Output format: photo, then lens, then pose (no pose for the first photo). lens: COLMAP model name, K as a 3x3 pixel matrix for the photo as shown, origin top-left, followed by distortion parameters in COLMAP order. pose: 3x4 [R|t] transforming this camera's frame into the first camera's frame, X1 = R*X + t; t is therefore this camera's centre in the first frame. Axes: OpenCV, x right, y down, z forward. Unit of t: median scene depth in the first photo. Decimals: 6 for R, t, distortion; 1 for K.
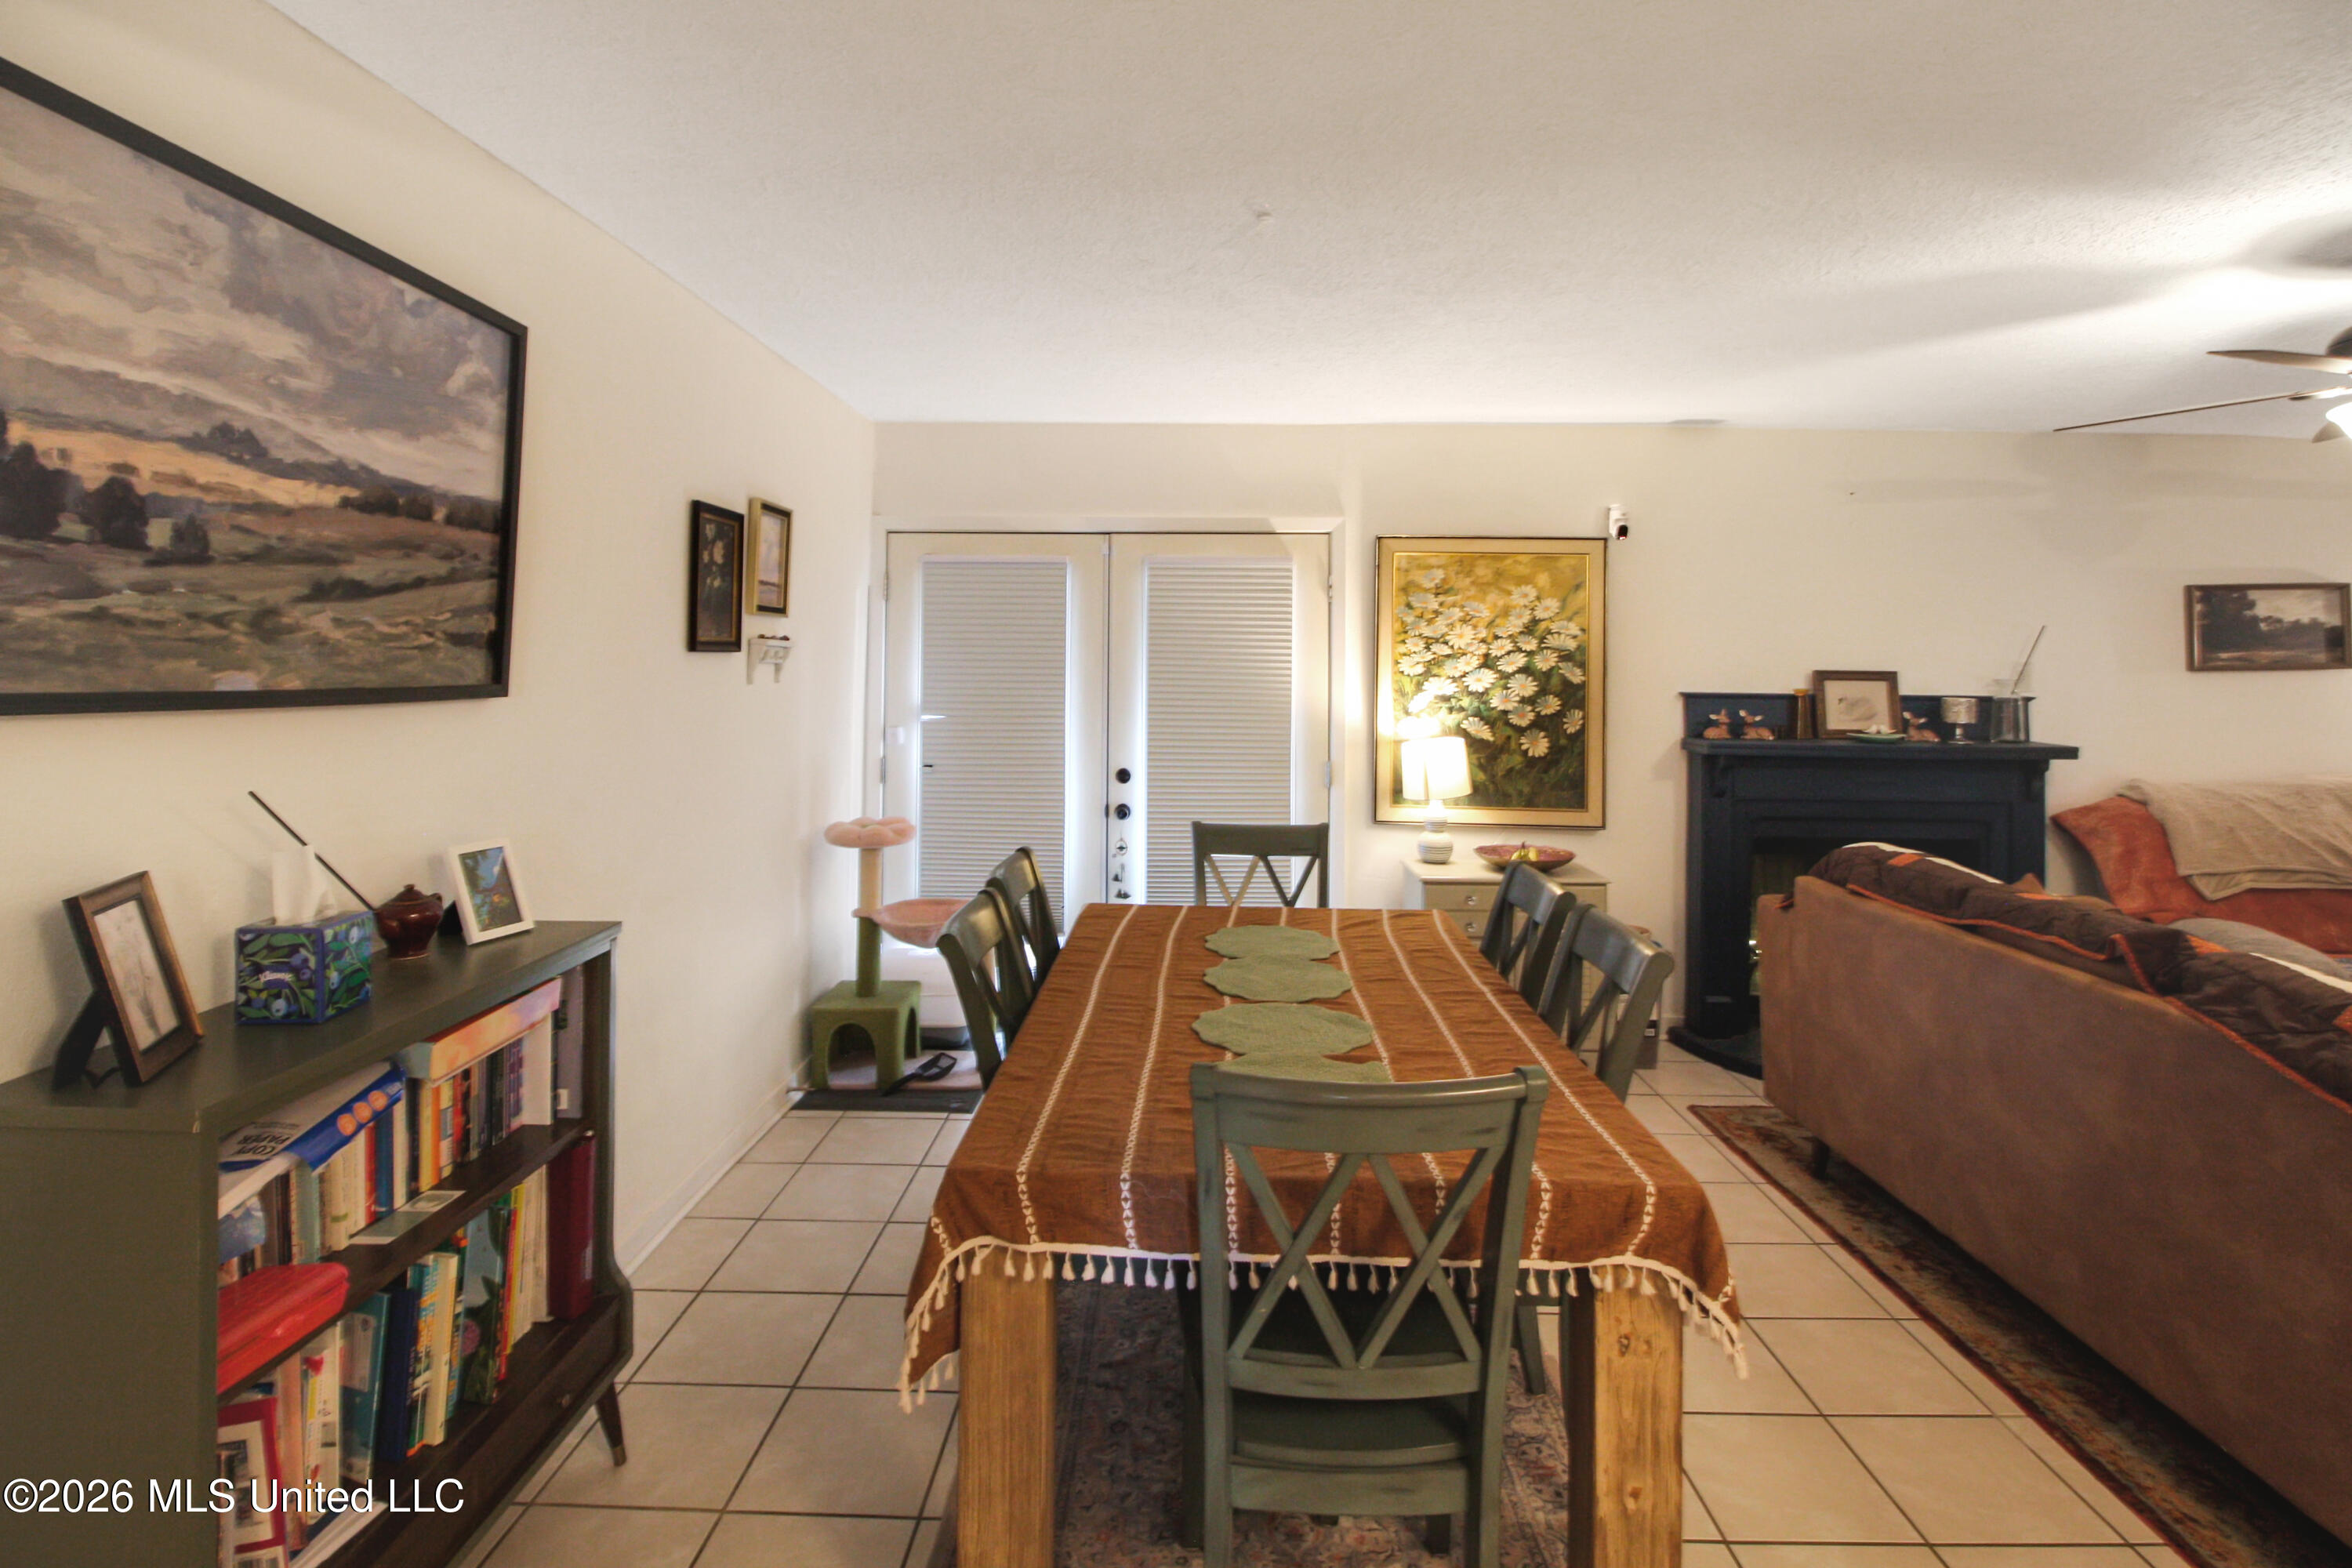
lens RADIAL K [[1159.8, 0, 1186.6], [0, 1159.8, 638.8], [0, 0, 1]] dist [0.003541, -0.007730]
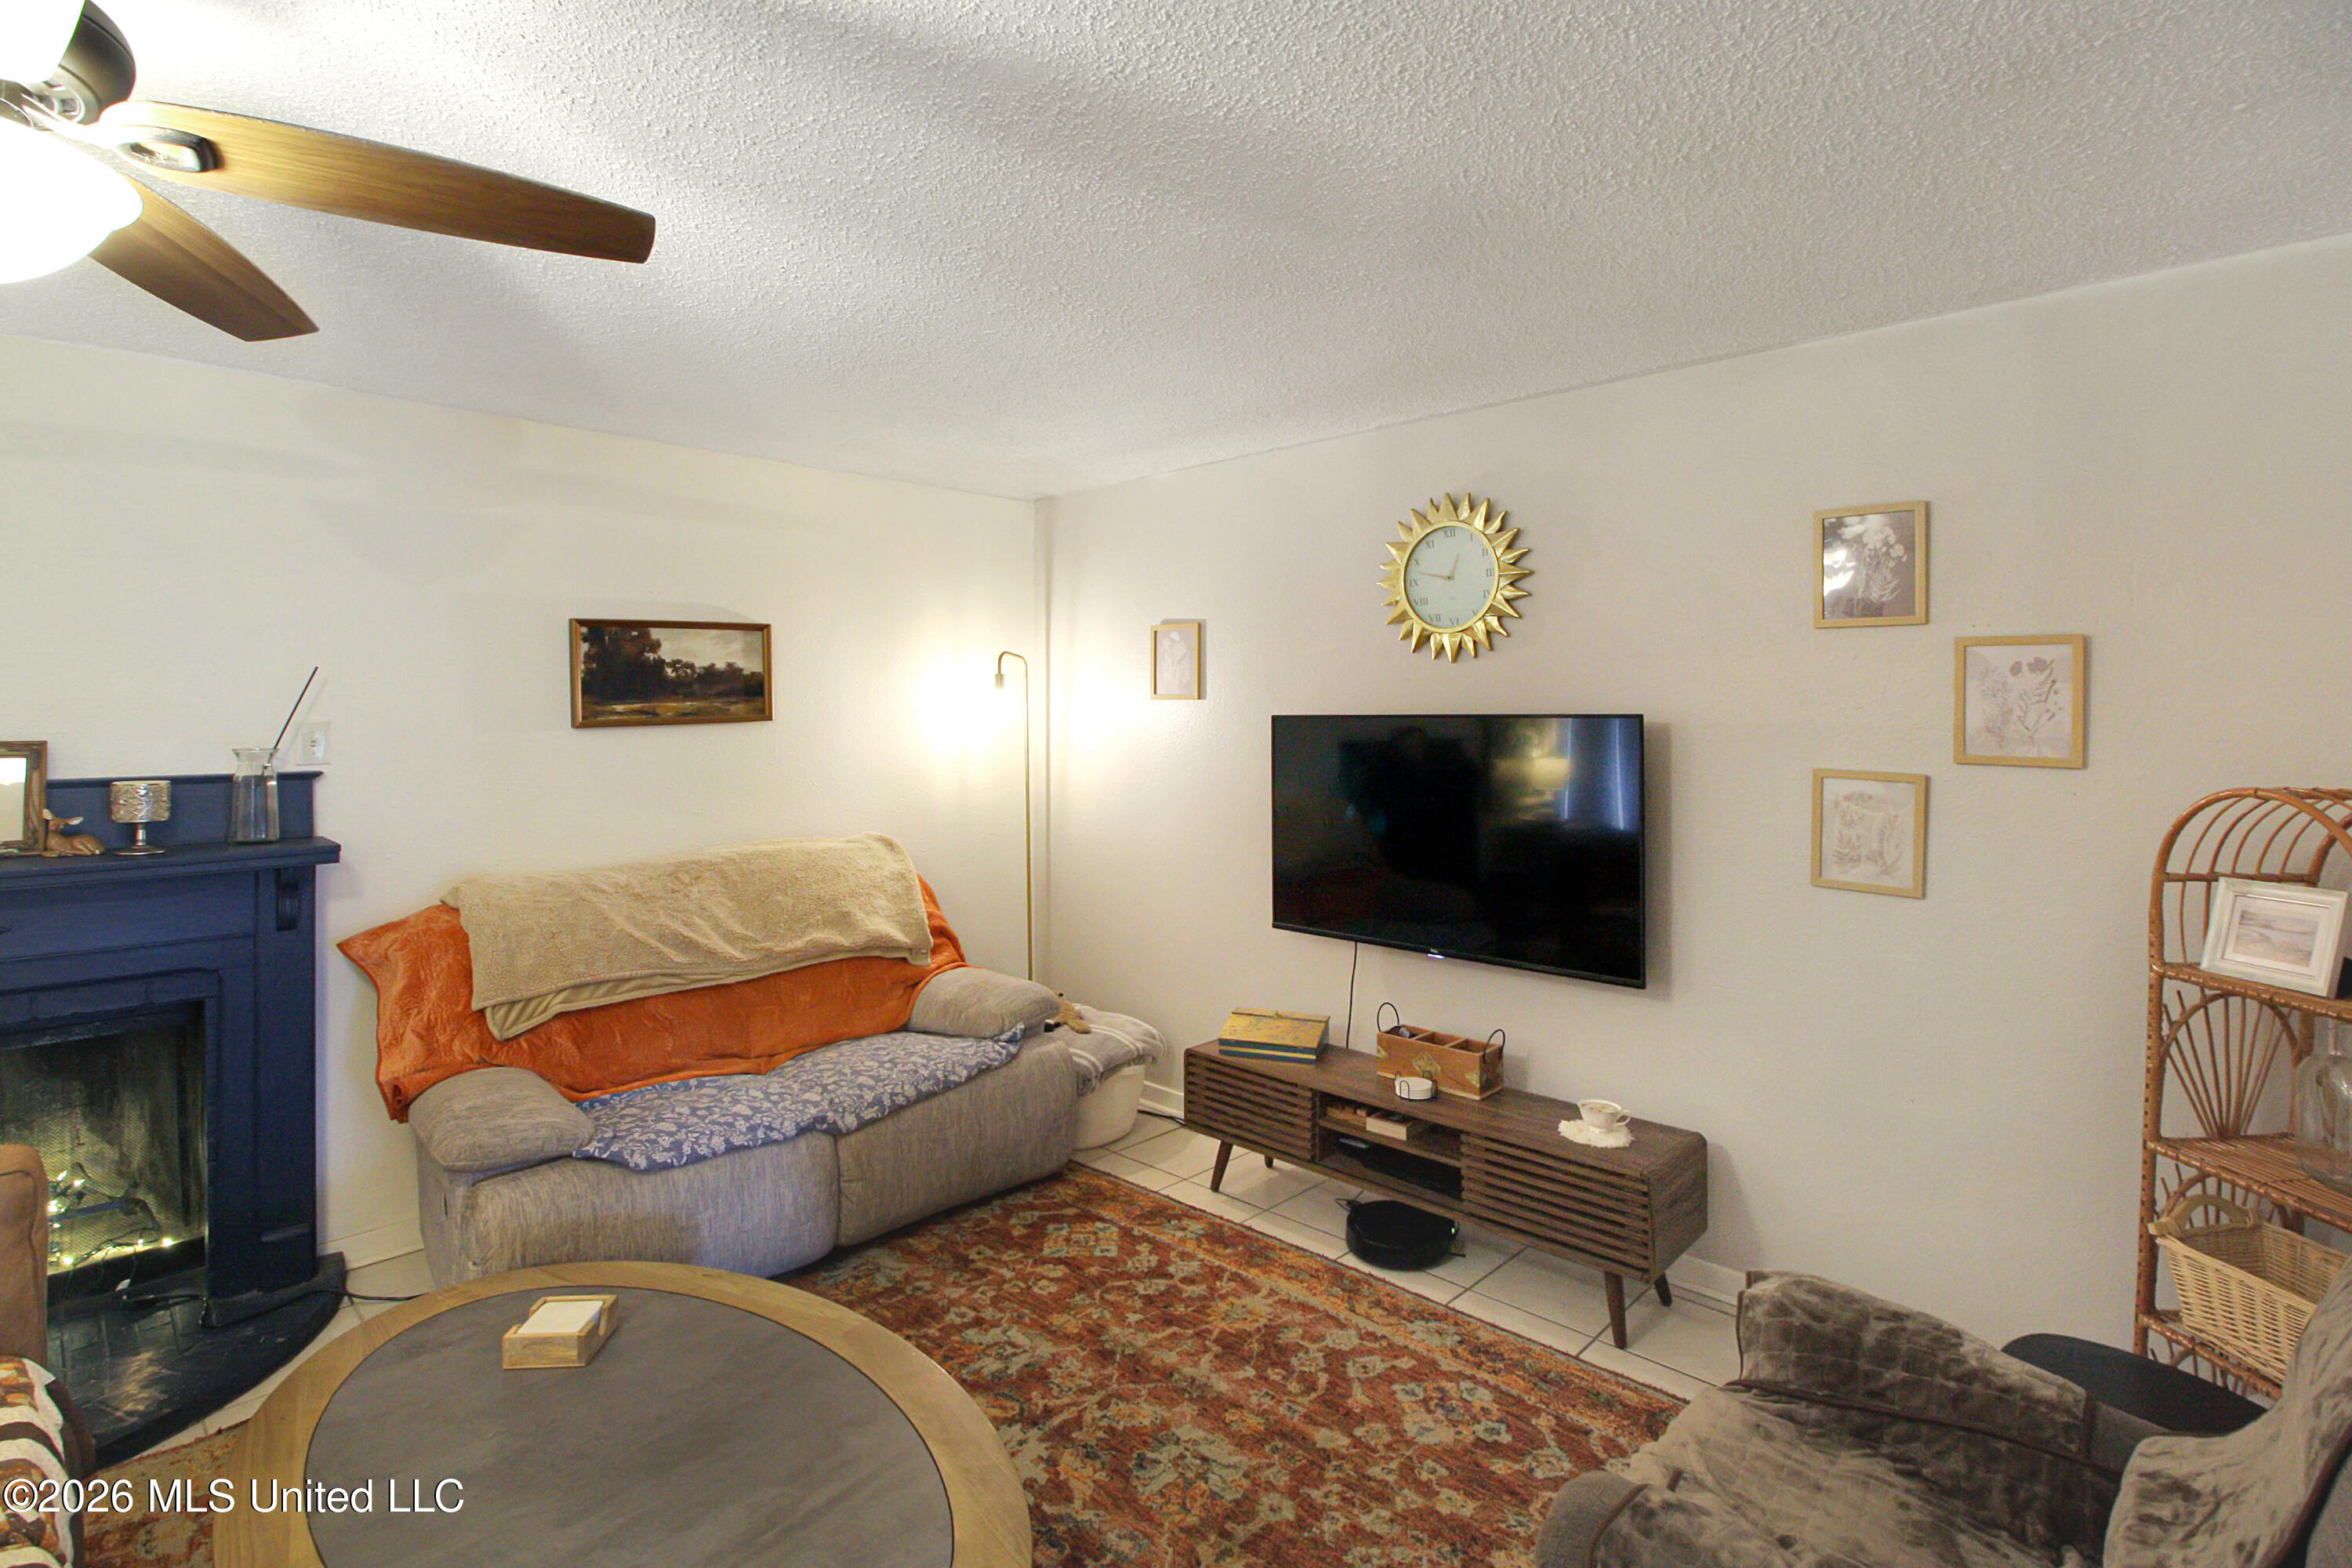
lens RADIAL K [[1128.7, 0, 1176.1], [0, 1128.7, 707.7], [0, 0, 1]] dist [0.004318, -0.010890]
pose [[0.681542, -0.009759, 0.731714, 1.481816], [0.003857, 0.999945, 0.009744, 0.019648], [-0.731769, -0.003818, 0.681542, 0.440859]]
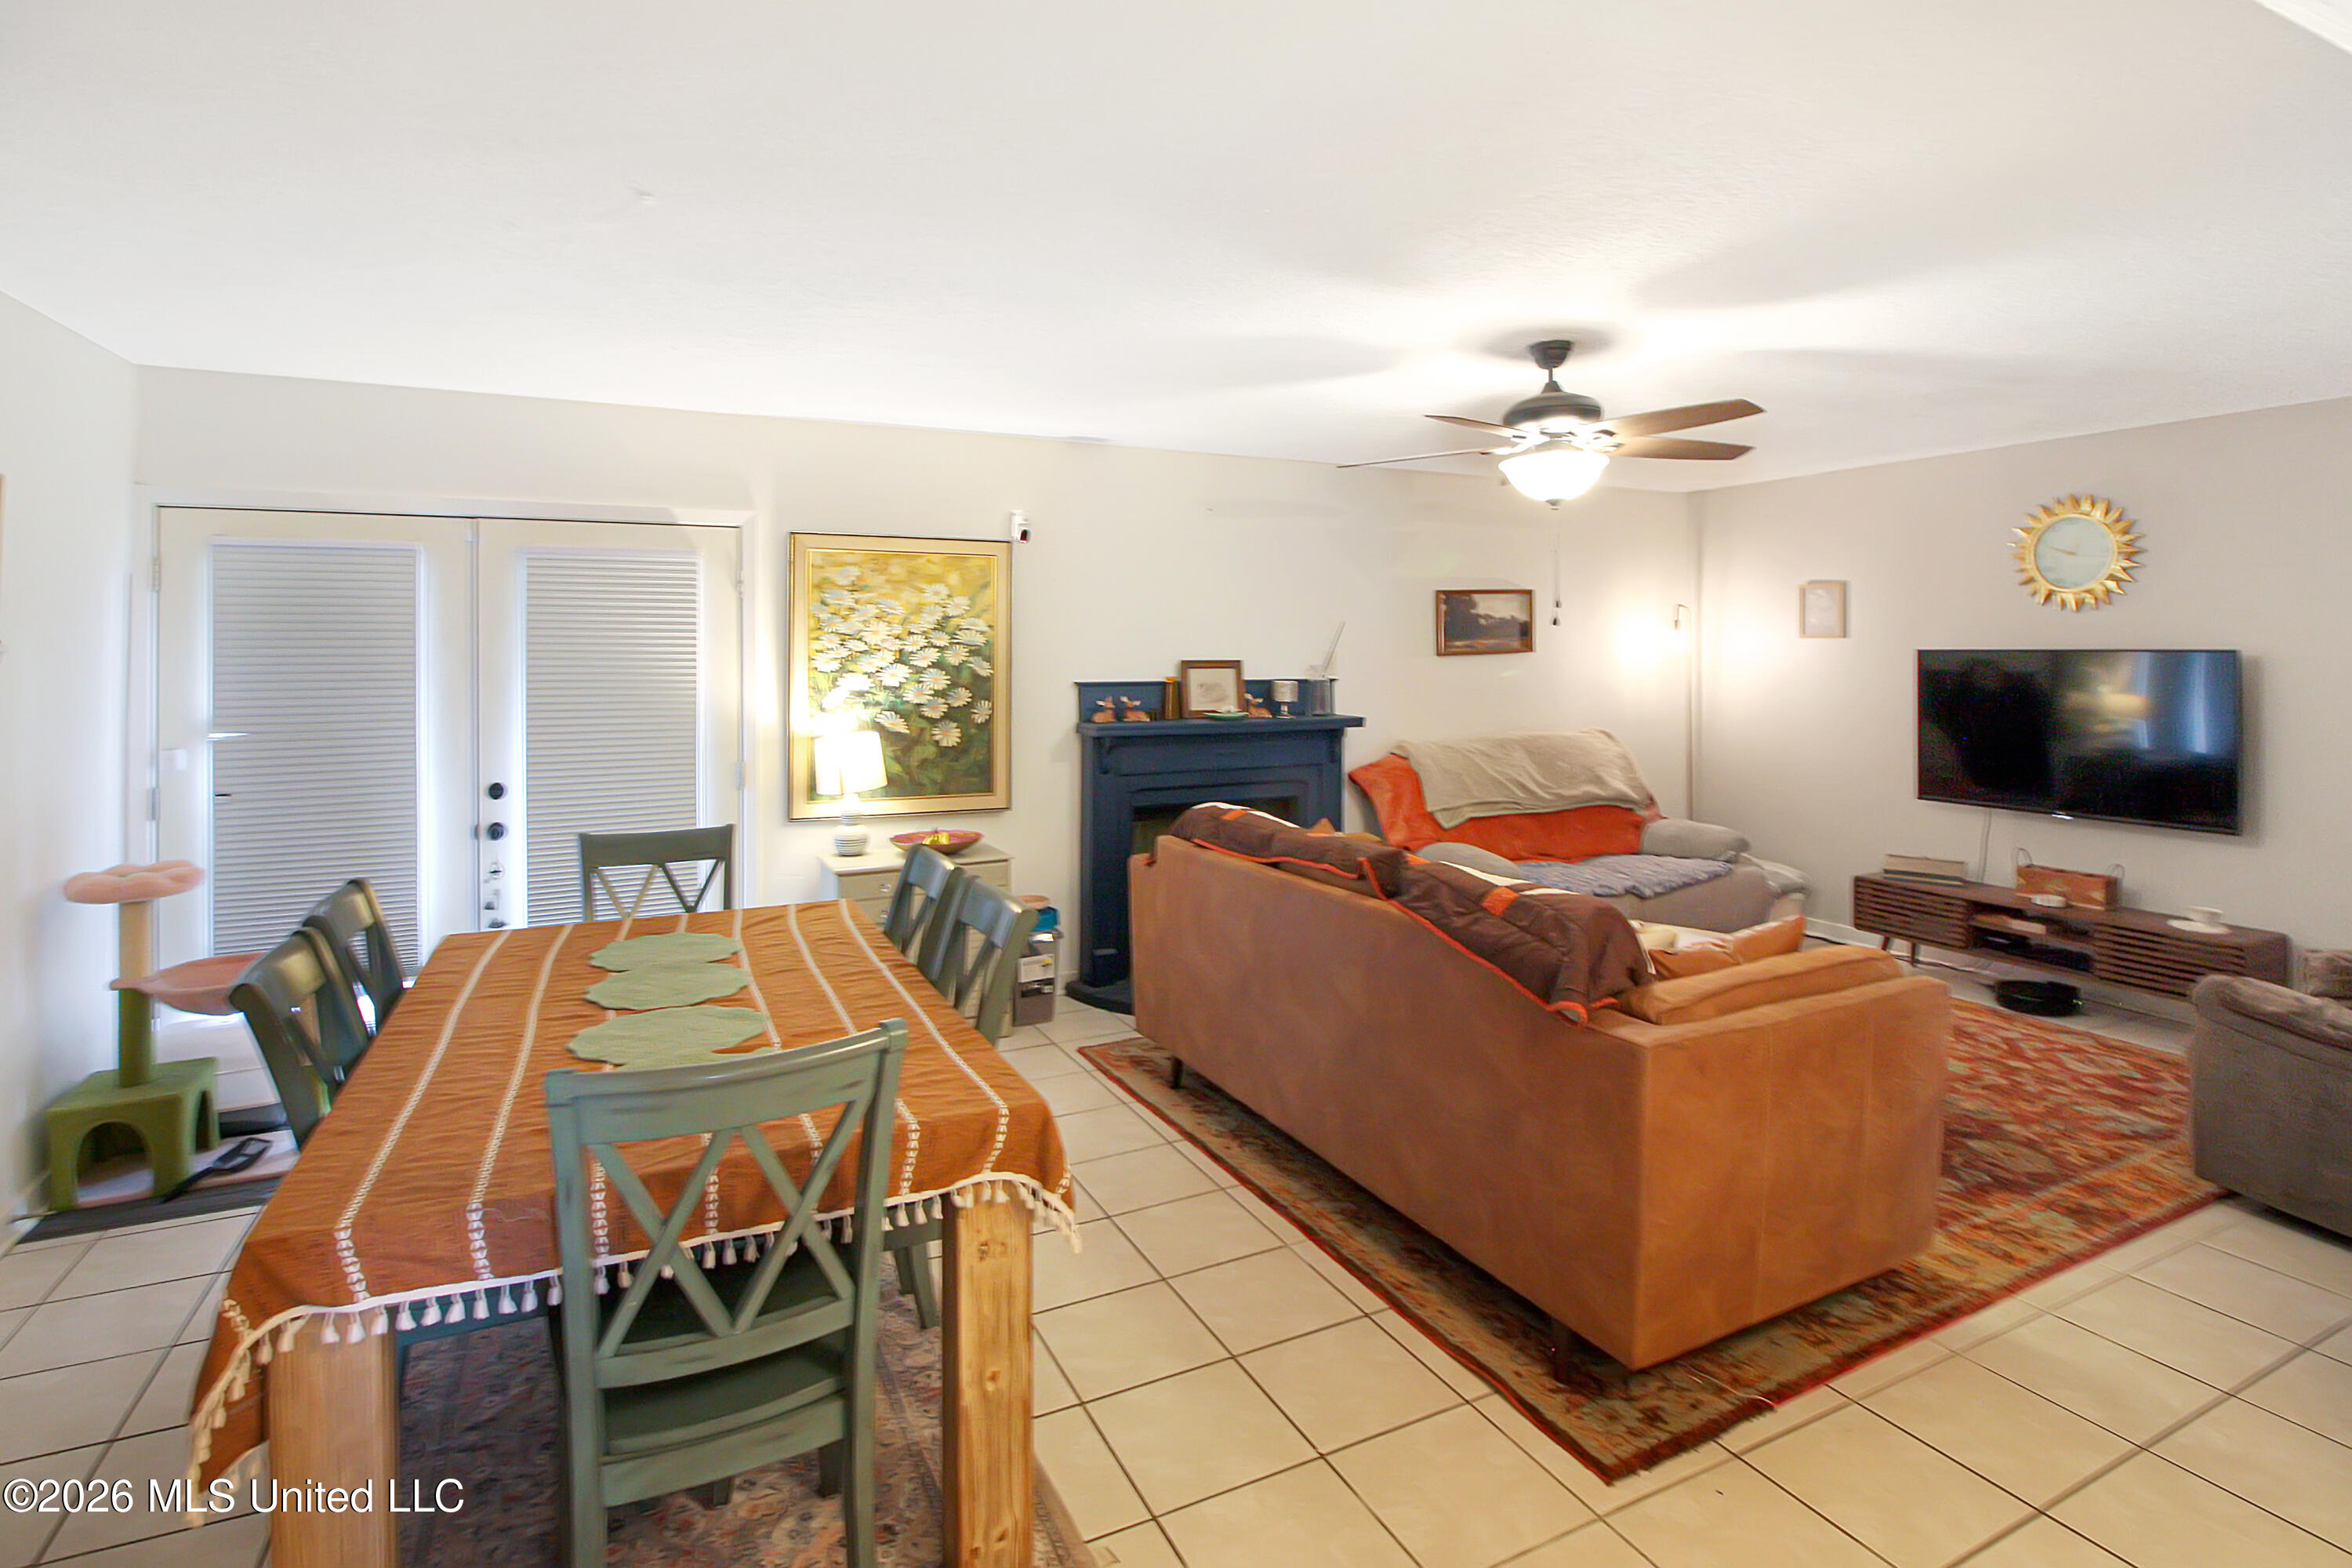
lens RADIAL K [[1148.9, 0, 1173.9], [0, 1148.9, 650.2], [0, 0, 1]] dist [0.003201, -0.011555]
pose [[0.890508, -0.012087, 0.454807, 0.026316], [0.006092, 0.999874, 0.014643, 0.000219], [-0.454927, -0.010269, 0.890470, -0.064336]]
